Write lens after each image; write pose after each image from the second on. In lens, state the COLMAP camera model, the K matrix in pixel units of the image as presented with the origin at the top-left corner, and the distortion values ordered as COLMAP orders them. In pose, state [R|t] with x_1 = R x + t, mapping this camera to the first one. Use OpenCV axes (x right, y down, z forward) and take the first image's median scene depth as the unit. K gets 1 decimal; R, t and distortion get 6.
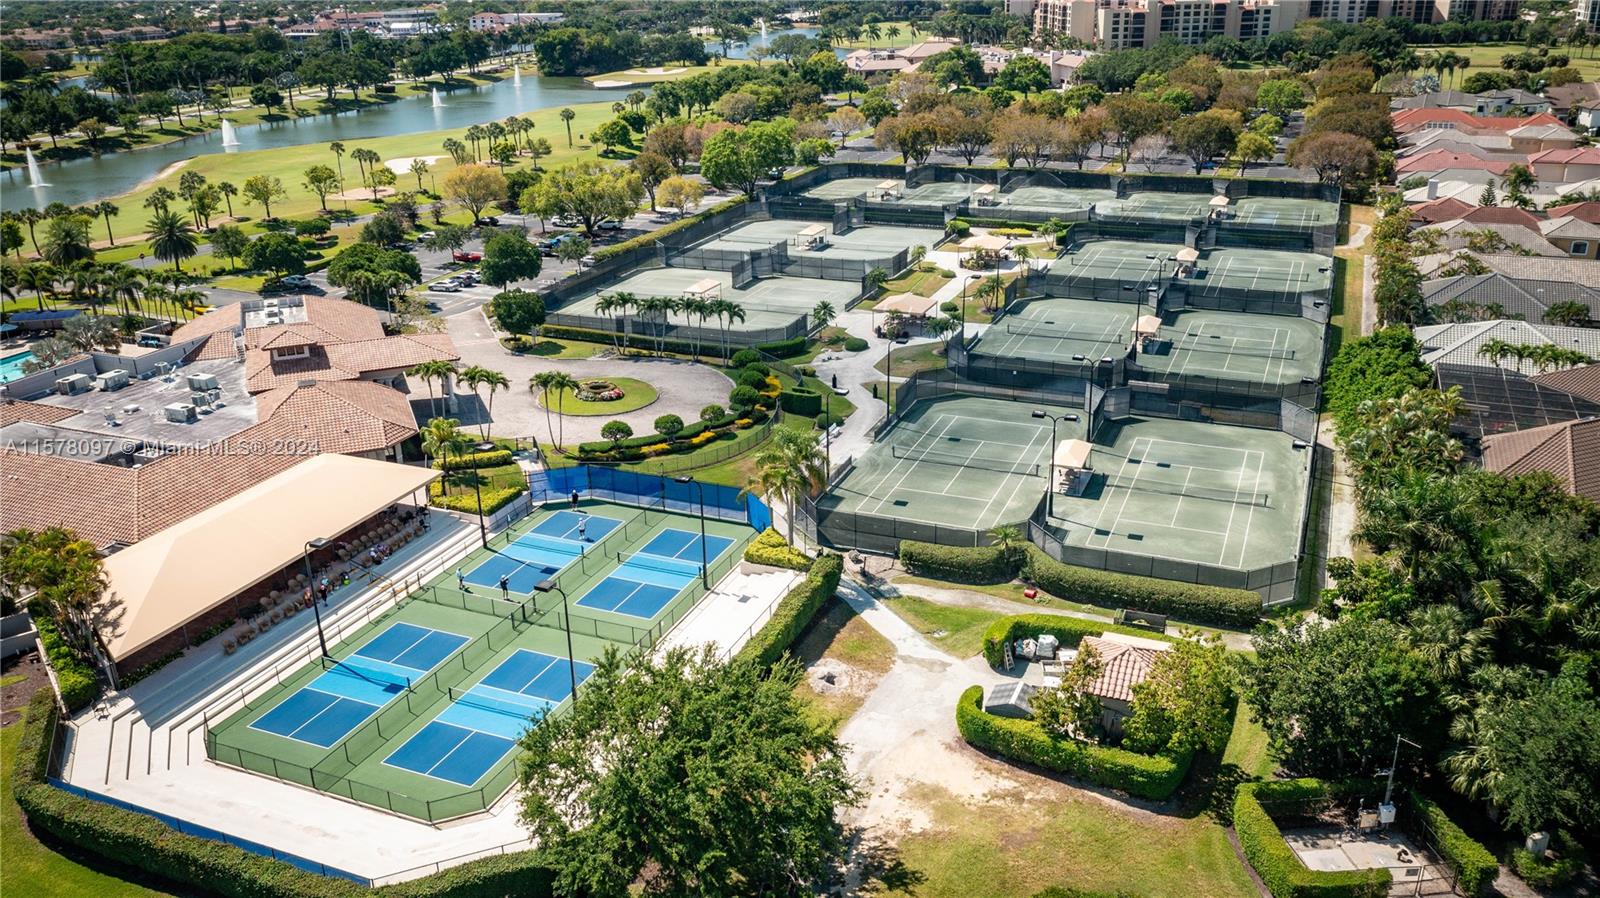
lens RADIAL K [[1274.5, 0, 789.6], [0, 1274.5, 450.1], [0, 0, 1]] dist [-0.031965, 0.073439]
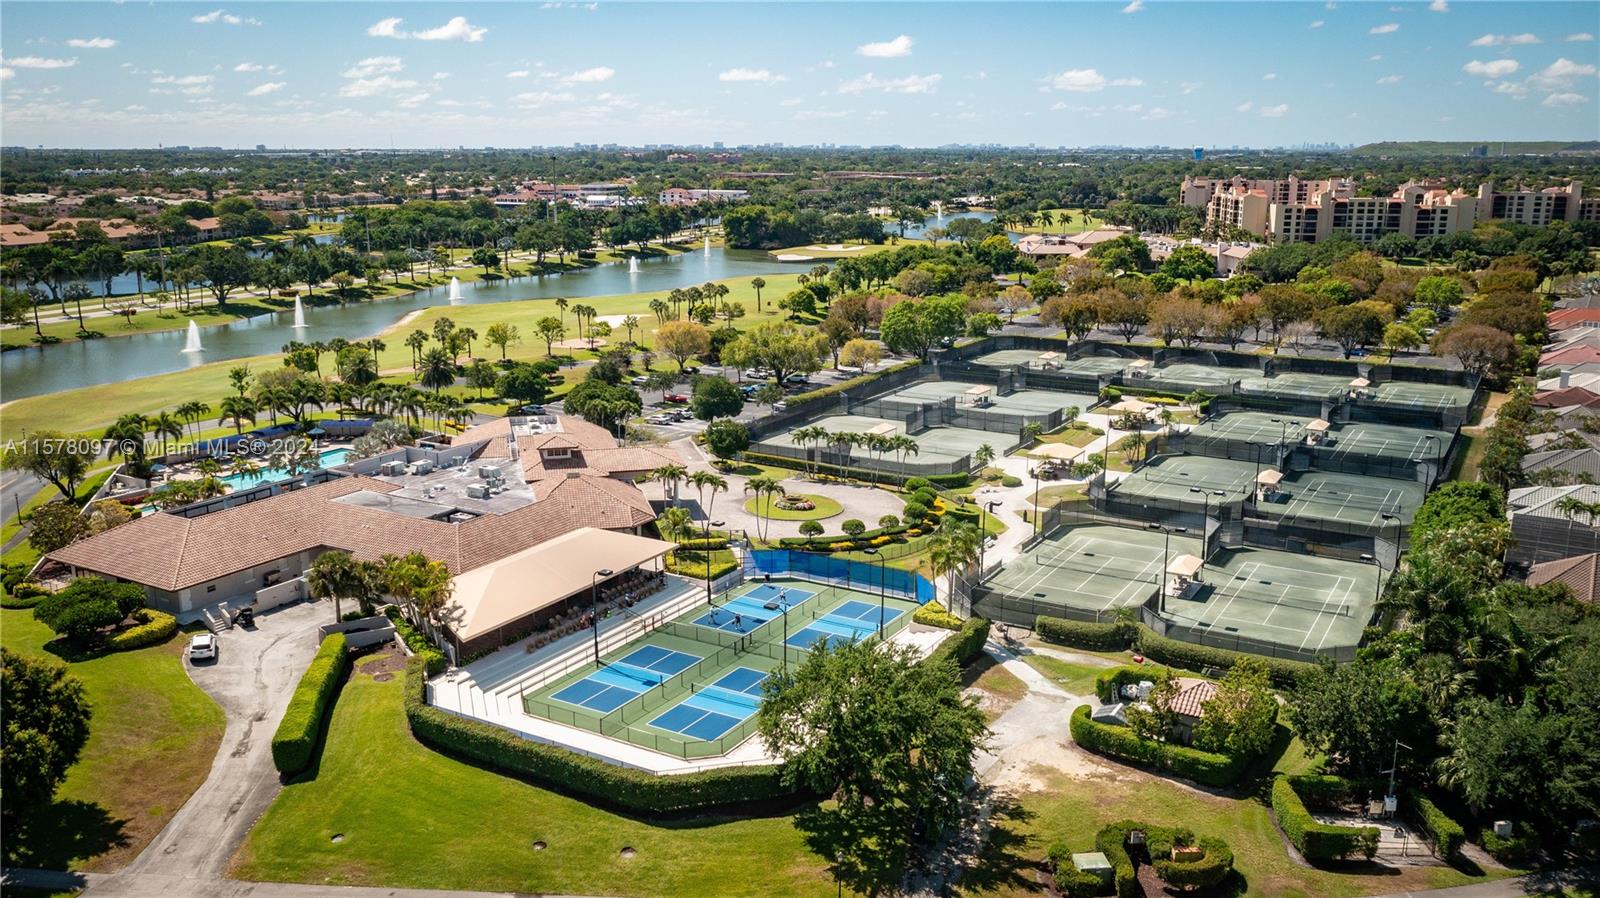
lens RADIAL K [[1274.5, 0, 789.6], [0, 1274.5, 450.1], [0, 0, 1]] dist [-0.031965, 0.073439]
pose [[0.990489, 0.054409, -0.126378, -0.002015], [-0.070709, 0.989211, -0.128306, 0.032943], [0.118033, 0.136022, 0.983649, -0.109266]]
